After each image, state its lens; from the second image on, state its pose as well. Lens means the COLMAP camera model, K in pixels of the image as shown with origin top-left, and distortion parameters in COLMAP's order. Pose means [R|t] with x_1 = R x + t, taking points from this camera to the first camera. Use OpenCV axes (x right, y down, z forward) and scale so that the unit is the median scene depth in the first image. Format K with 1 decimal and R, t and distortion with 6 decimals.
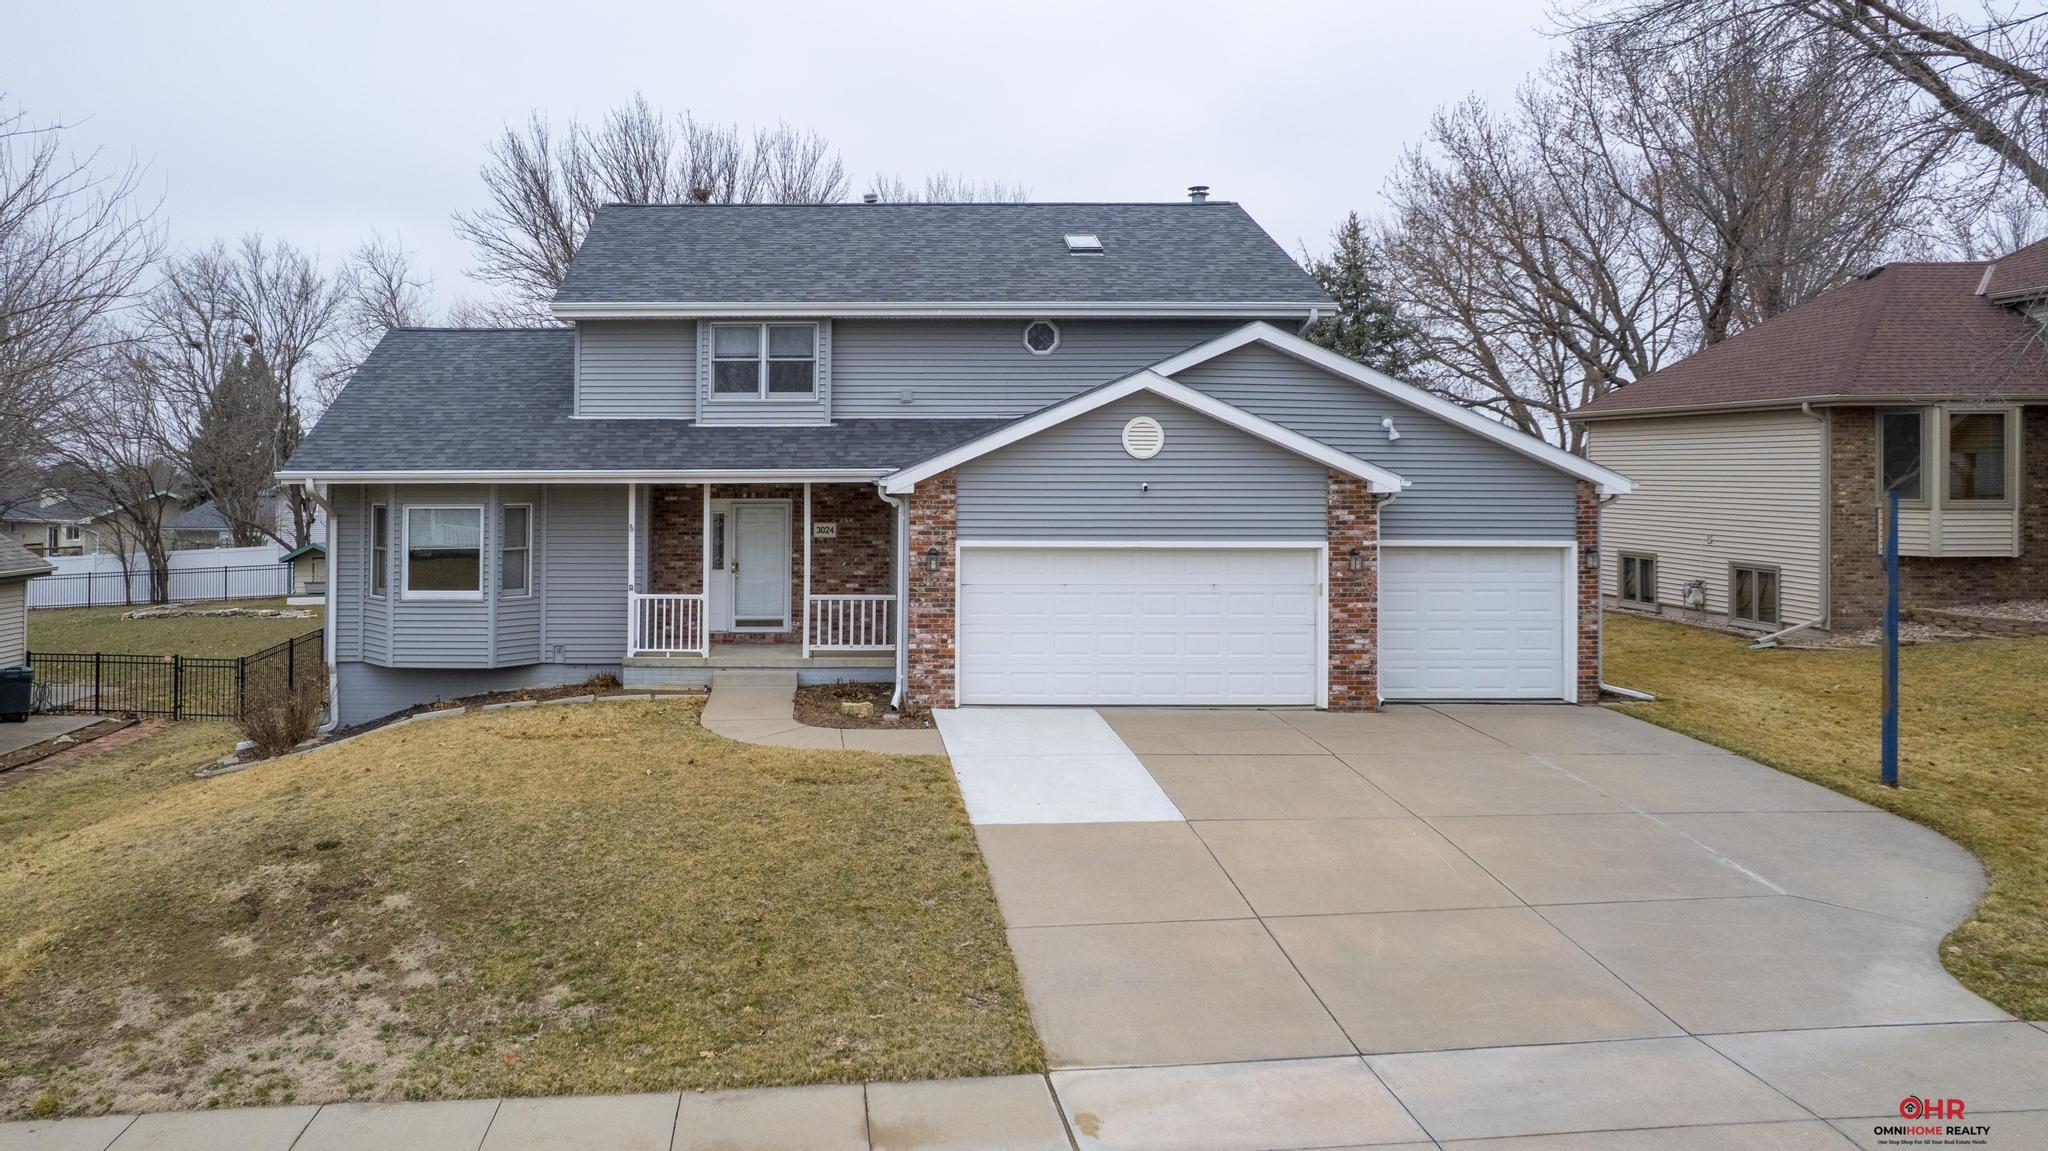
lens RADIAL K [[1387.3, 0, 879.7], [0, 1387.3, 520.5], [0, 0, 1]] dist [-0.036521, 0.013987]
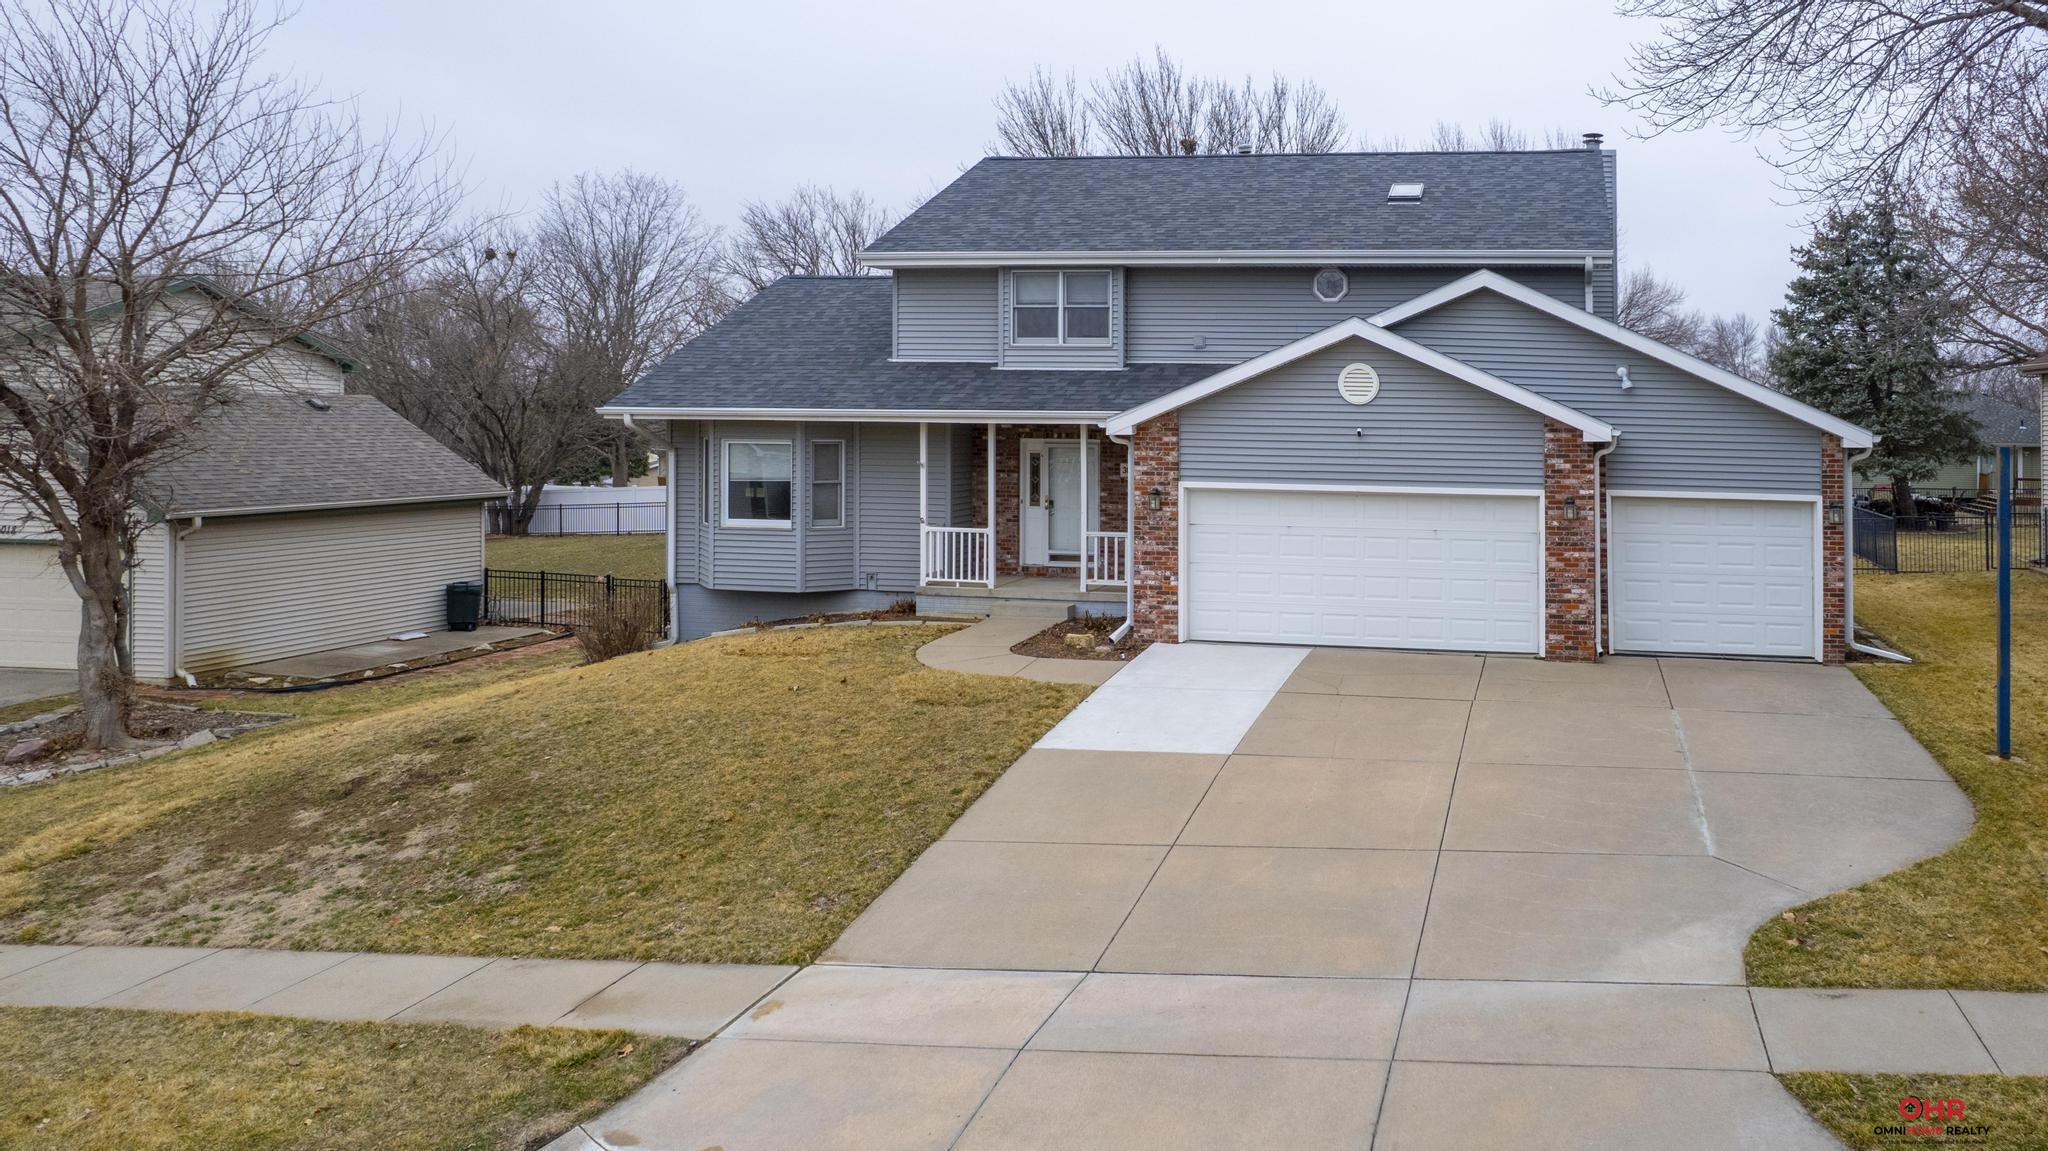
lens RADIAL K [[1387.3, 0, 1366.2], [0, 1387.3, 455.9], [0, 0, 1]] dist [-0.036521, 0.013987]
pose [[0.991515, 0.017440, -0.128818, 0.311955], [-0.018503, 0.999804, -0.007061, 0.000142], [0.128669, 0.009385, 0.991643, -0.007132]]
